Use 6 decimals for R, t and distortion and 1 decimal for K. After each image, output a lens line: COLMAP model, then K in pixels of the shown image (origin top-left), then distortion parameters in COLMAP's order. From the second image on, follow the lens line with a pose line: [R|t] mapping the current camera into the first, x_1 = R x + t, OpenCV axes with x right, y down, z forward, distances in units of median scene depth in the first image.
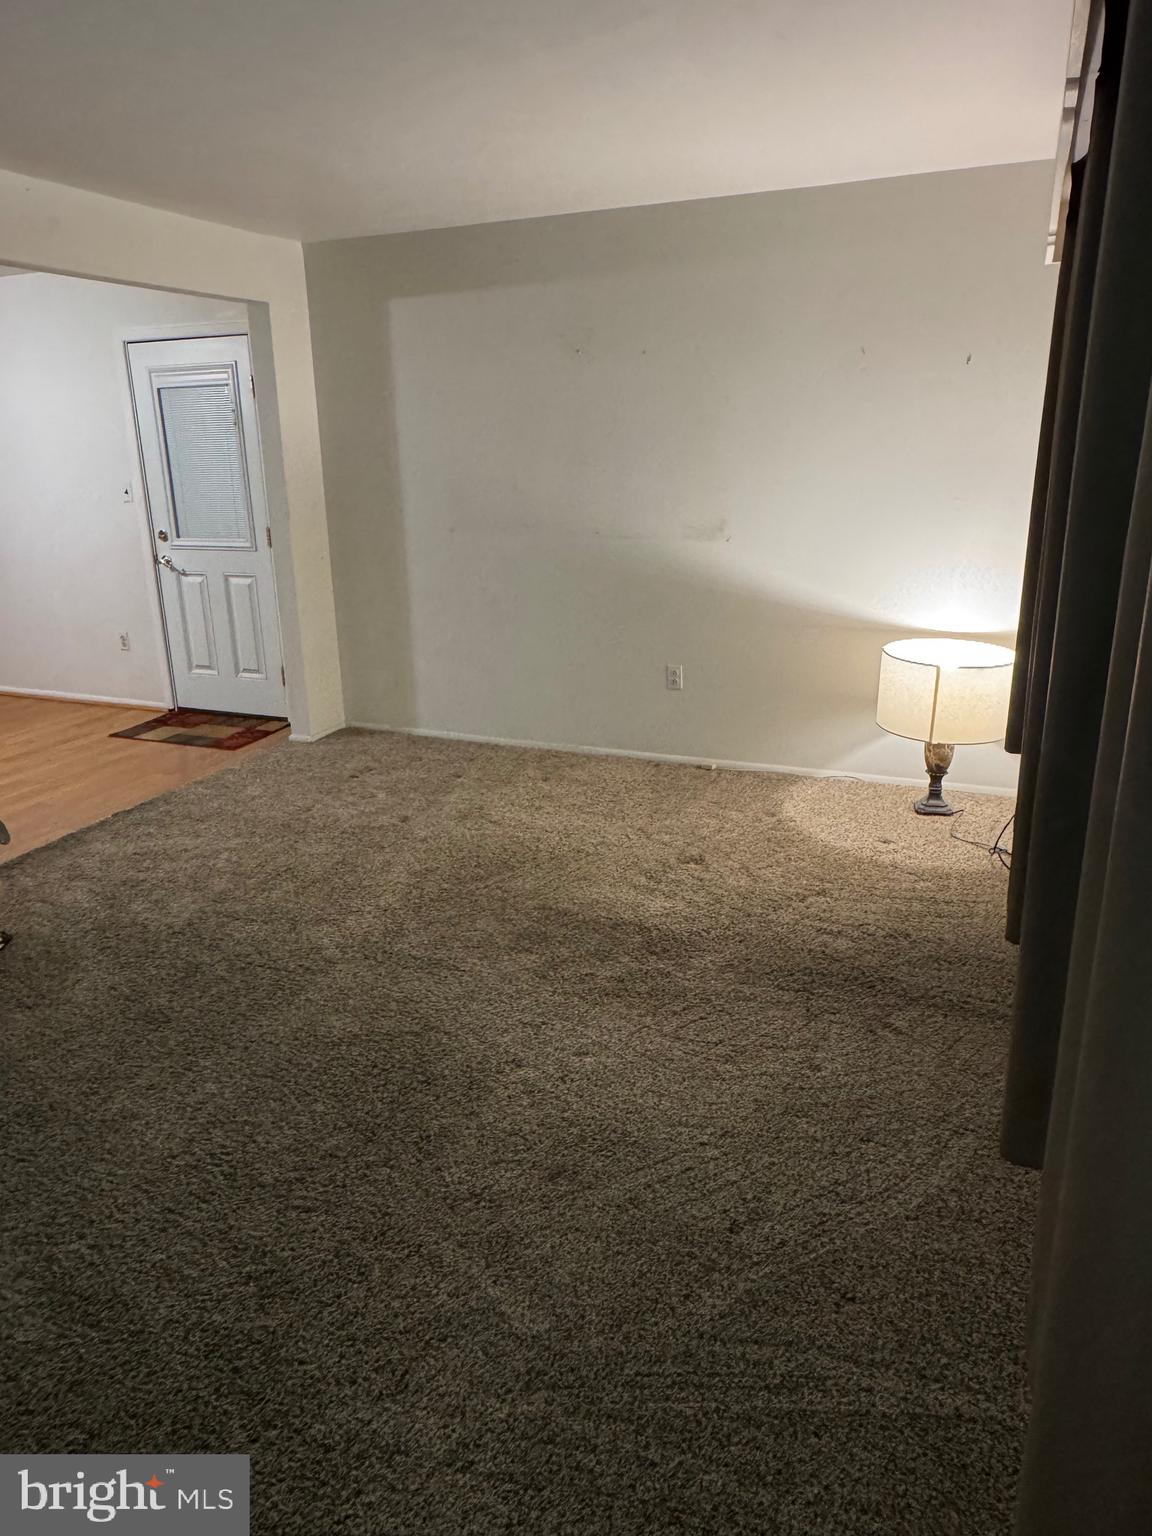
lens RADIAL K [[1003.1, 0, 576.0], [0, 1003.1, 768.0], [0, 0, 1]] dist [-0.018397, -0.001585]
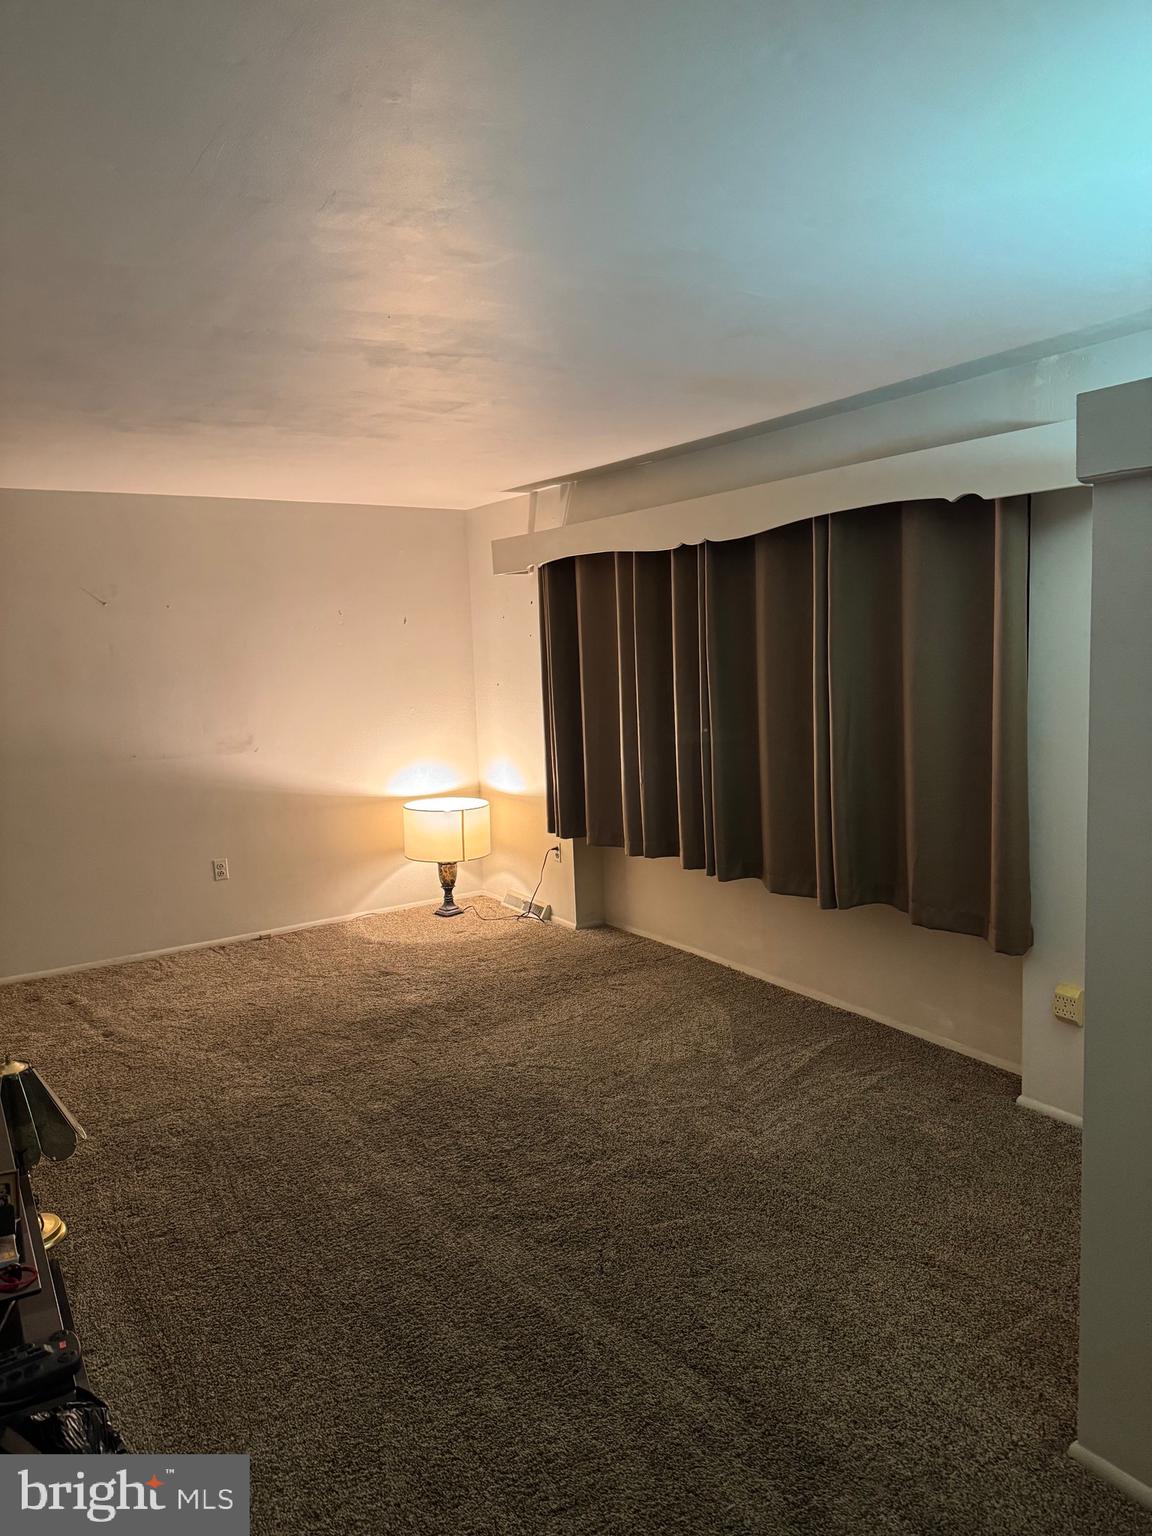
lens RADIAL K [[1073.5, 0, 576.0], [0, 1073.5, 768.0], [0, 0, 1]] dist [0.098643, -0.147323]
pose [[0.552491, -0.098841, 0.827637, -0.817373], [0.283492, 0.956032, -0.075071, 0.009896], [-0.783827, 0.276105, 0.556220, -0.070780]]
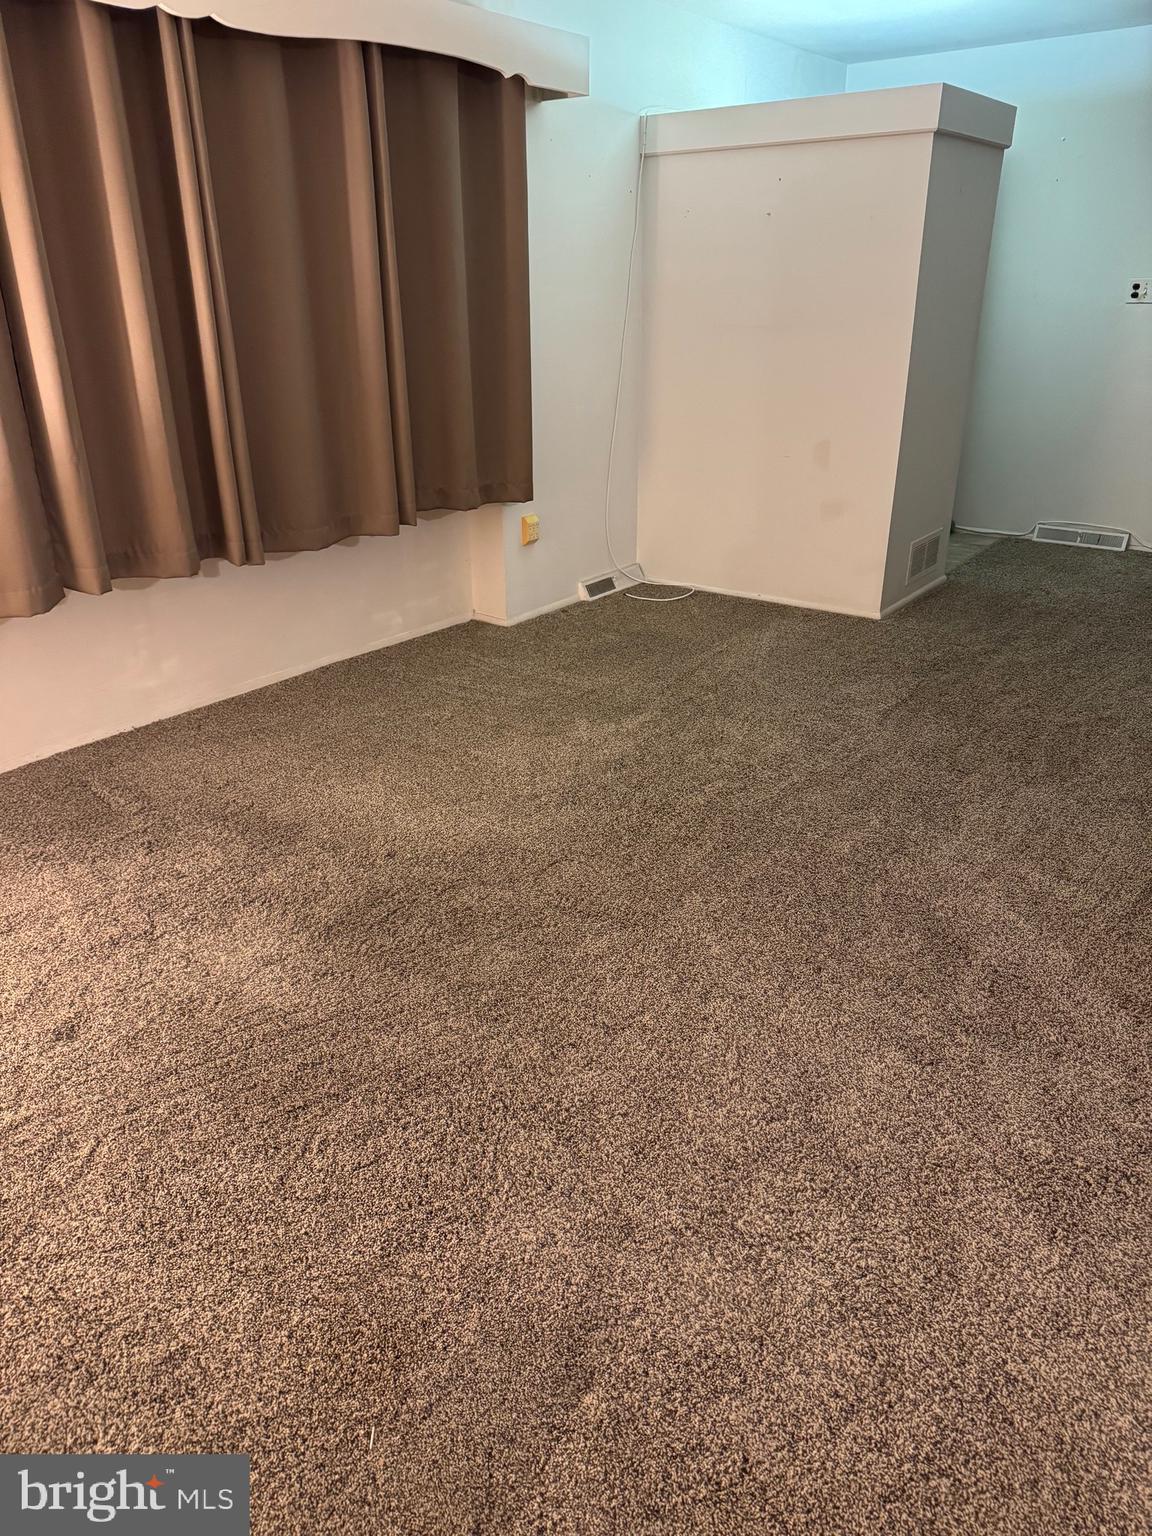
lens RADIAL K [[1073.5, 0, 576.0], [0, 1073.5, 768.0], [0, 0, 1]] dist [0.098643, -0.147323]
pose [[-0.975505, -0.068707, 0.208970, -0.225363], [0.087546, 0.750236, 0.655349, -0.331019], [-0.201804, 0.657591, -0.725844, 1.147639]]
